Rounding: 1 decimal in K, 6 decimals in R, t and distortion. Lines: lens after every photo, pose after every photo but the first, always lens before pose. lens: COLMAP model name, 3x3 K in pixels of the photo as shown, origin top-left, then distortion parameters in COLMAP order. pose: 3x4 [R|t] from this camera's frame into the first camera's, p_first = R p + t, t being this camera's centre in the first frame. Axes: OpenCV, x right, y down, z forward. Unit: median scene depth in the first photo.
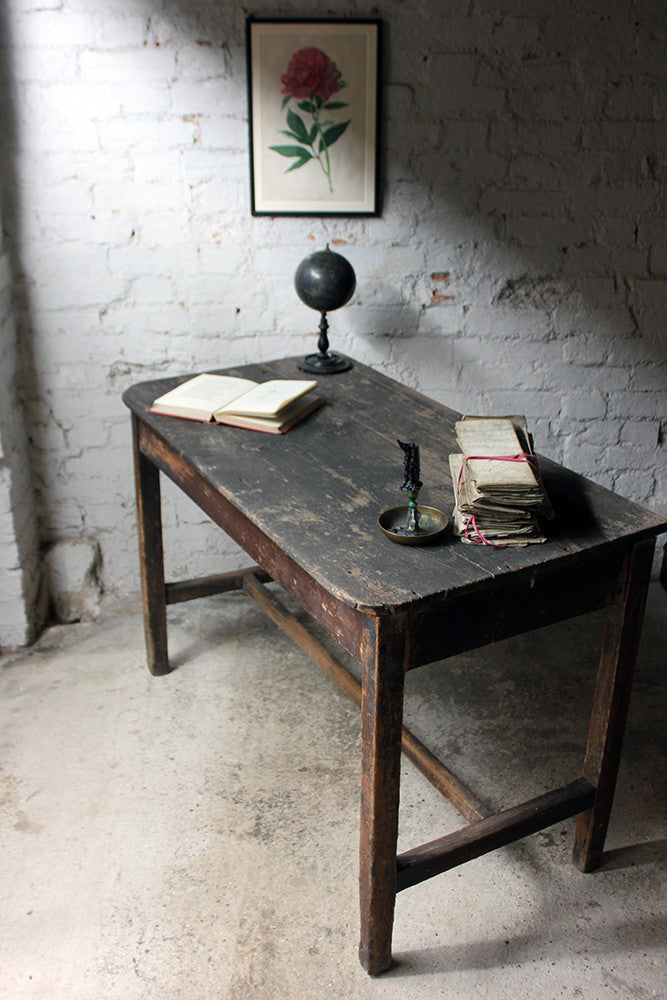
lens RADIAL K [[1096.5, 0, 339.0], [0, 1096.5, 510.8], [0, 0, 1]] dist [-0.038583, 0.000000]
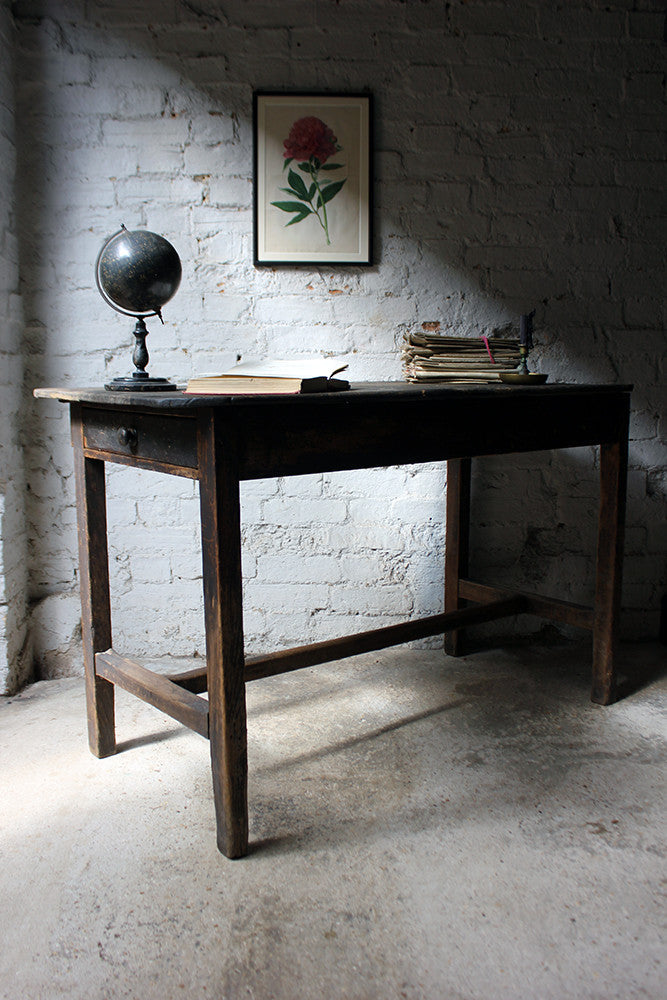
lens RADIAL K [[926.0, 0, 338.4], [0, 926.0, 502.9], [0, 0, 1]] dist [-0.073137, 0.000000]
pose [[0.999449, -0.004008, 0.032940, -0.028088], [0.013764, 0.953336, -0.301597, 0.225347], [-0.030194, 0.301884, 0.952866, 0.209371]]
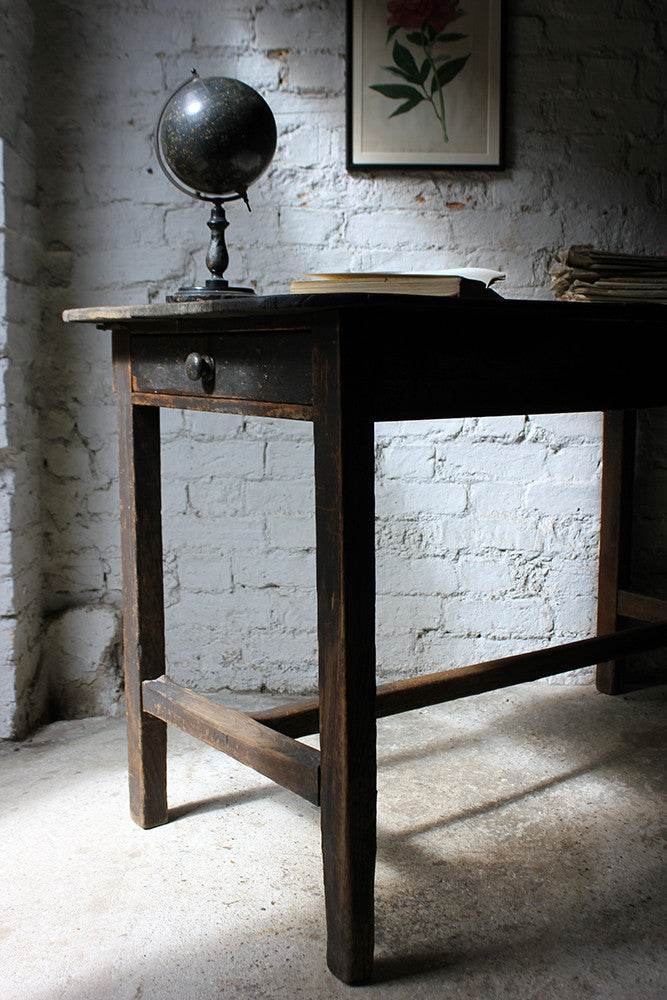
lens RADIAL K [[1096.5, 0, 343.0], [0, 1096.5, 494.4], [0, 0, 1]] dist [-0.038583, 0.000000]
pose [[0.999944, 0.002371, -0.010281, -0.074089], [-0.005581, 0.945827, -0.324624, 0.218019], [0.008955, 0.324664, 0.945787, 0.317456]]
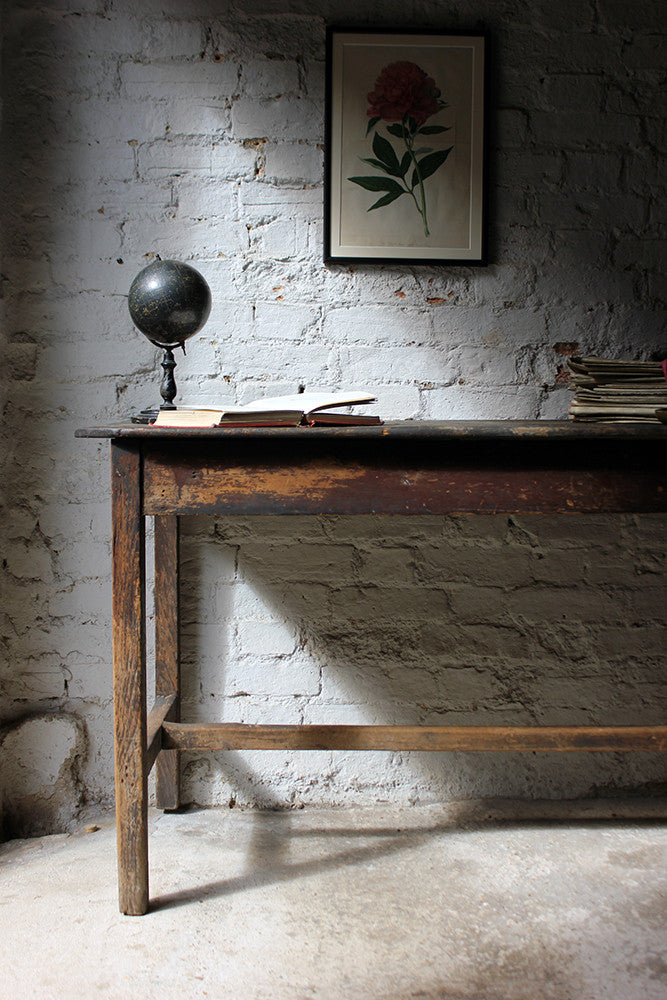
lens RADIAL K [[1224.1, 0, 345.1], [0, 1224.1, 506.1], [0, 0, 1]] dist [-0.015182, 0.000000]
pose [[0.999801, 0.008898, 0.017836, -0.079548], [-0.001642, 0.928544, -0.371219, 0.215333], [-0.019864, 0.371116, 0.928374, 0.254860]]
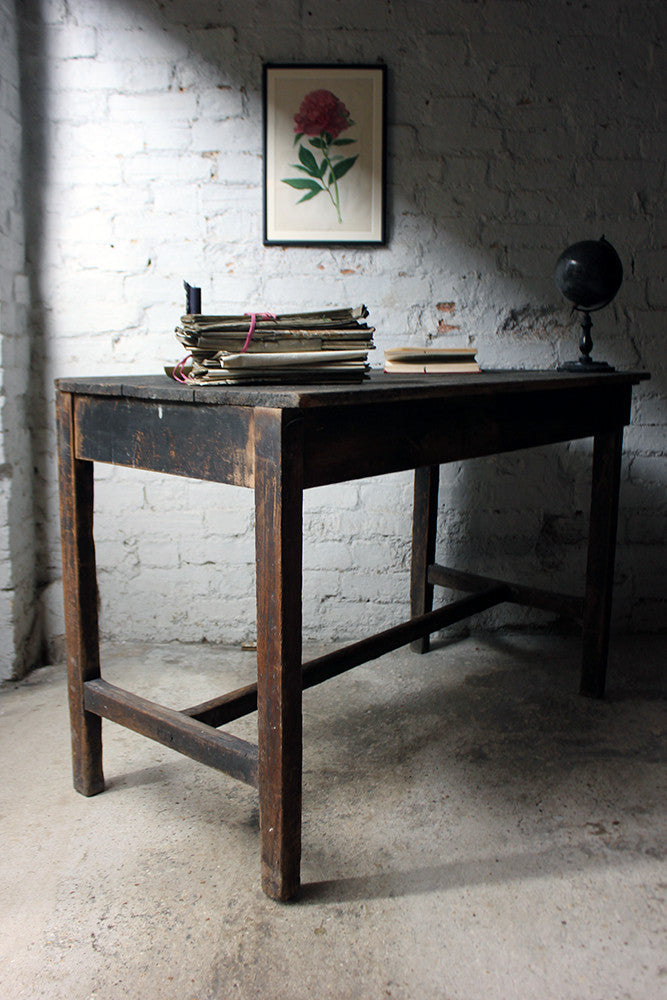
lens RADIAL K [[962.4, 0, 329.6], [0, 962.4, 504.2], [0, 0, 1]] dist [-0.065259, 0.000000]
pose [[0.999961, 0.002647, -0.008428, -0.008589], [-0.004819, 0.963050, -0.269281, 0.214852], [0.007404, 0.269311, 0.963025, 0.187933]]
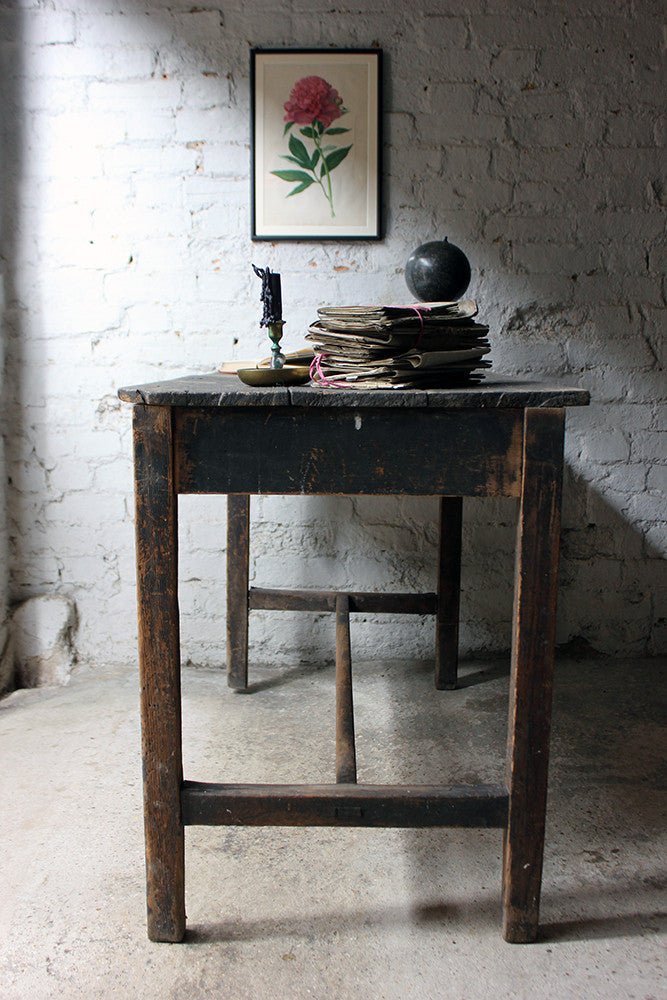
lens RADIAL K [[1064.3, 0, 334.5], [0, 1064.3, 499.2], [0, 0, 1]] dist [-0.048605, 0.000000]
pose [[0.999694, 0.002111, -0.024655, 0.018298], [-0.009353, 0.954675, -0.297503, 0.235445], [0.022910, 0.297643, 0.954402, 0.161884]]
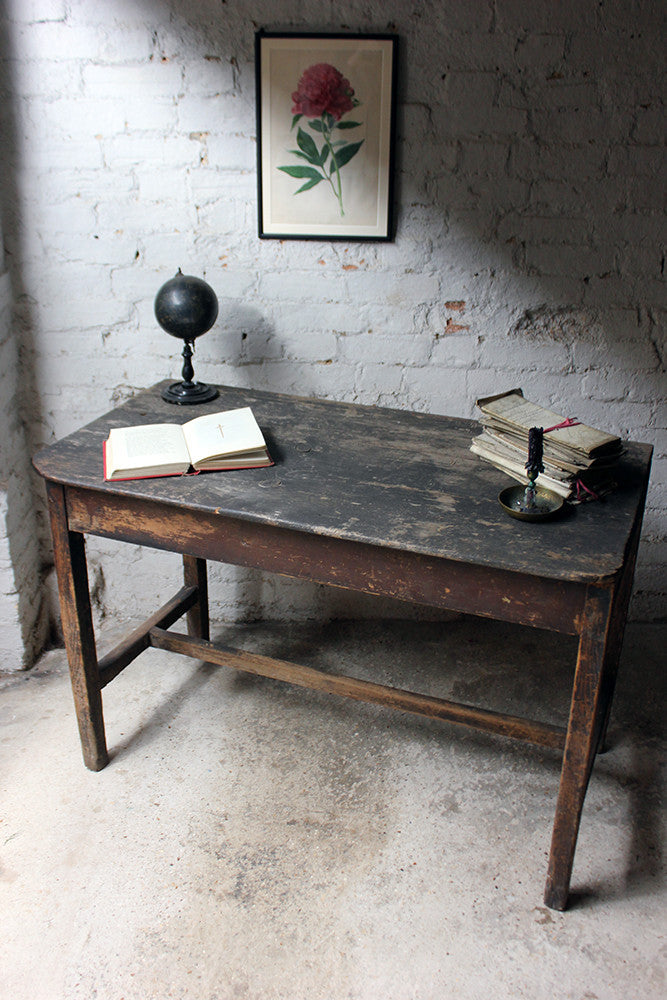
lens RADIAL K [[1019.2, 0, 333.2], [0, 1019.2, 513.1], [0, 0, 1]] dist [-0.052654, 0.000000]
pose [[0.998710, 0.029469, -0.041342, 0.029246], [-0.028942, 0.999493, 0.013287, -0.042146], [0.041712, -0.012073, 0.999057, 0.108148]]
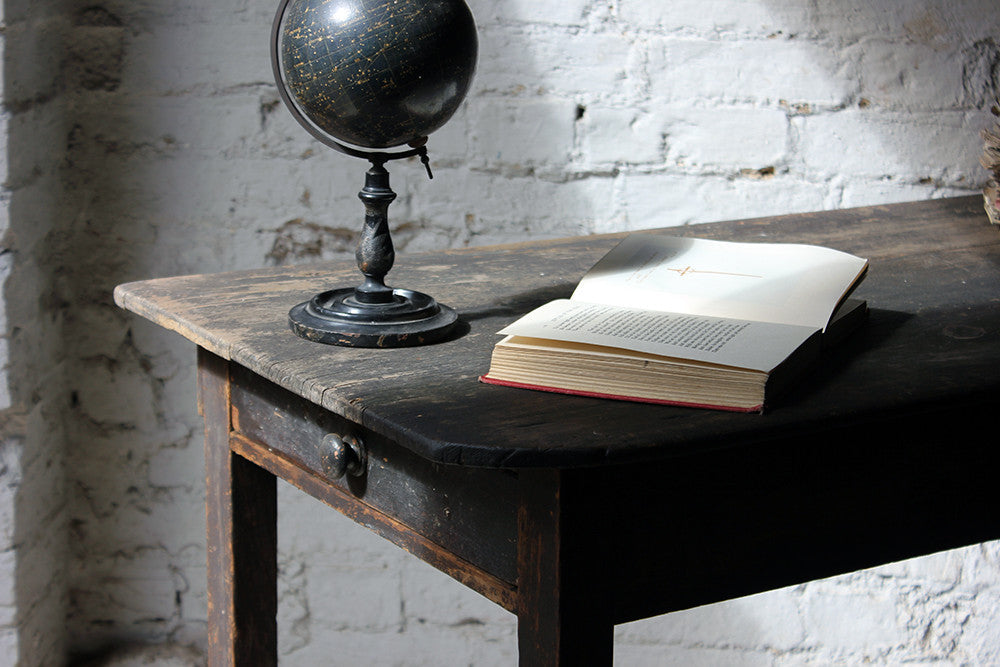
lens RADIAL K [[2231.9, 0, 540.5], [0, 2231.9, 340.3], [0, 0, 1]] dist [0.128868, 0.000000]
pose [[0.997648, 0.035345, -0.058728, -0.054931], [-0.047726, 0.973178, -0.225047, 0.109646], [0.049199, 0.227320, 0.972576, 0.166247]]
